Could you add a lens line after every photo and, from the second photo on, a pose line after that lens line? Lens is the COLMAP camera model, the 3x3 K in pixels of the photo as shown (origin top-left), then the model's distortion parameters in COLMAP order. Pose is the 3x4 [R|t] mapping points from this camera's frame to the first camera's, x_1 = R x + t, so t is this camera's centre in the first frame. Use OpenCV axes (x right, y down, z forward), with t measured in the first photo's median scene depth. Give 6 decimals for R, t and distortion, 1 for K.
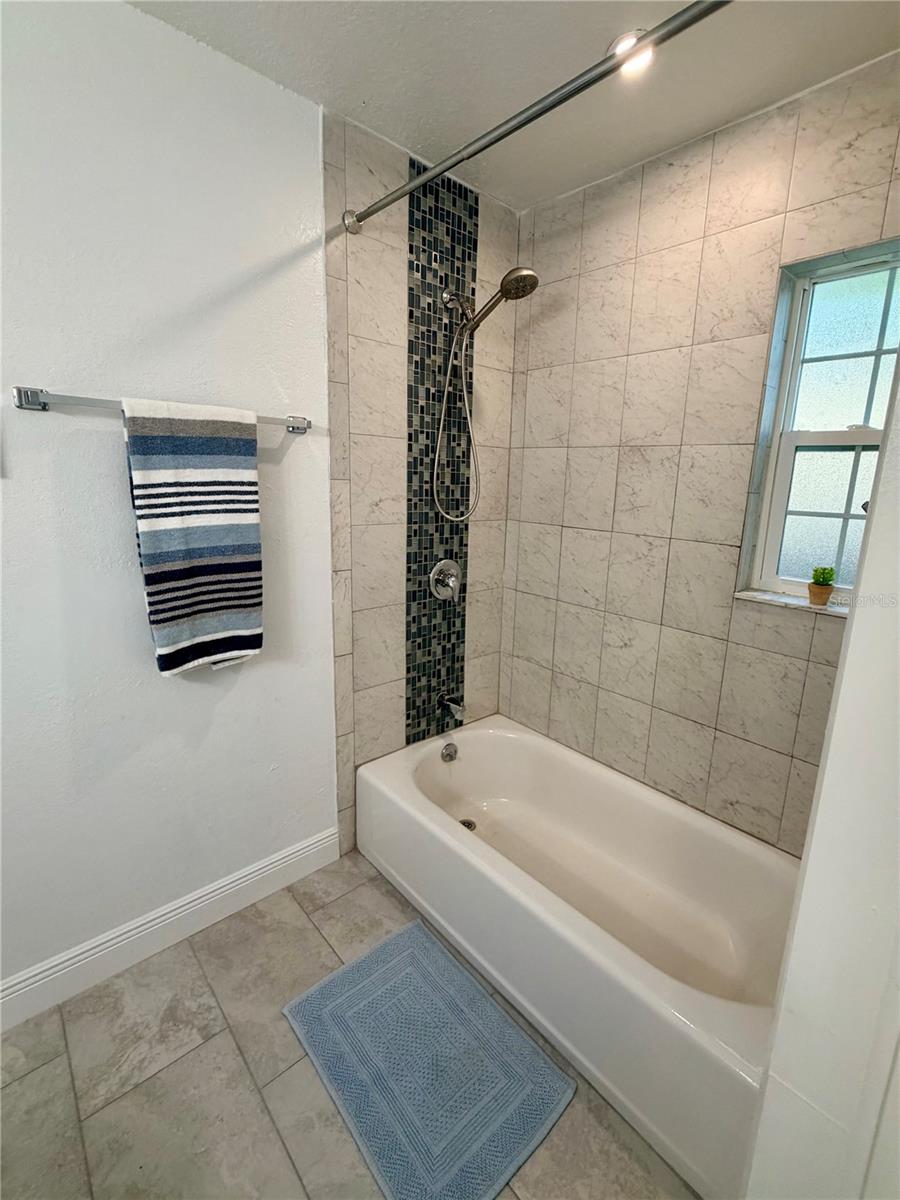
lens RADIAL K [[524.4, 0, 492.7], [0, 524.4, 596.8], [0, 0, 1]] dist [0.003199, 0.000906]
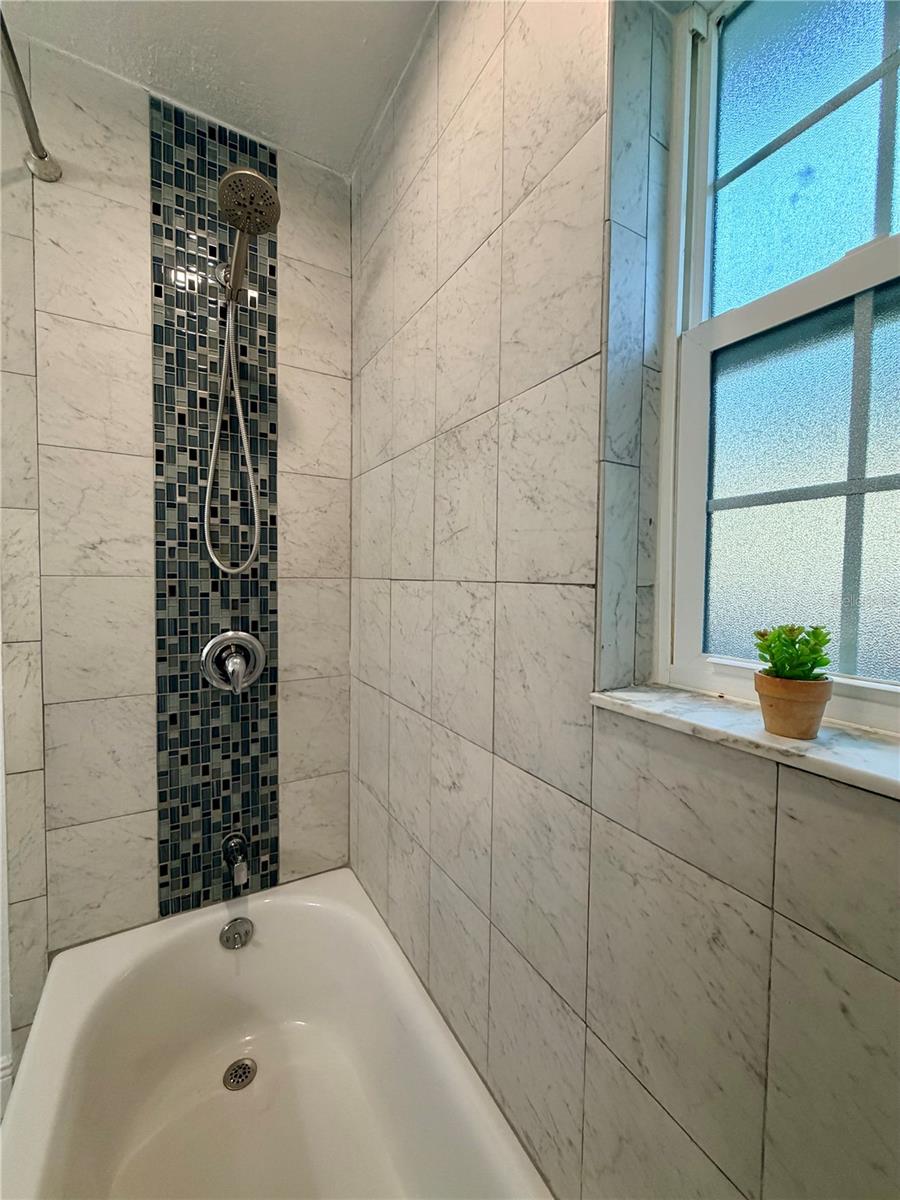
lens RADIAL K [[488.3, 0, 455.3], [0, 488.3, 600.2], [0, 0, 1]] dist [0.000679, 0.001148]
pose [[0.973296, -0.012689, -0.229201, 0.375223], [-0.028424, 0.984125, -0.175187, -0.007725], [0.227785, 0.177024, 0.957484, 0.489169]]
